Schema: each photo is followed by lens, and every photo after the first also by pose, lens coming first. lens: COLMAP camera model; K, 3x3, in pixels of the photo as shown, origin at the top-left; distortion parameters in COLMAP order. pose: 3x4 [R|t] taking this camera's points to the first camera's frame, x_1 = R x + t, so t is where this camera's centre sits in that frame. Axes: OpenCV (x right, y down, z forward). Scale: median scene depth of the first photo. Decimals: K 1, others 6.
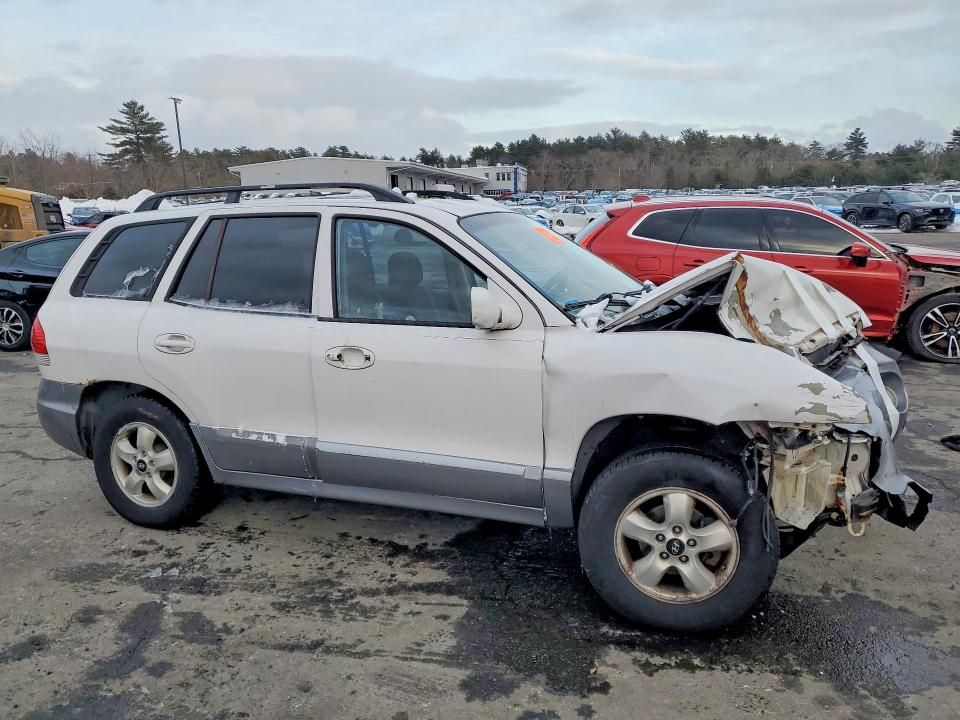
lens RADIAL K [[726.6, 0, 523.0], [0, 726.6, 389.1], [0, 0, 1]] dist [0.012498, 0.008318]
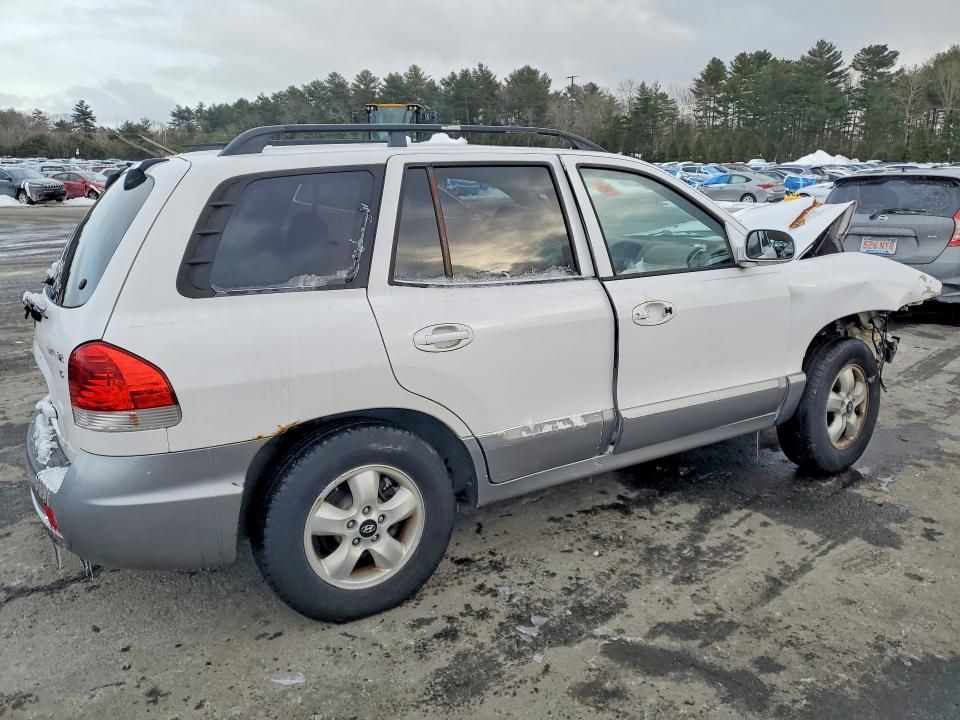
lens RADIAL K [[717.8, 0, 463.3], [0, 717.8, 358.8], [0, 0, 1]] dist [0.018219, 0.003384]
pose [[0.623617, -0.177739, 0.761256, -1.047205], [0.180870, 0.980192, 0.080688, -0.098235], [-0.760518, 0.087369, 0.643412, 0.531333]]
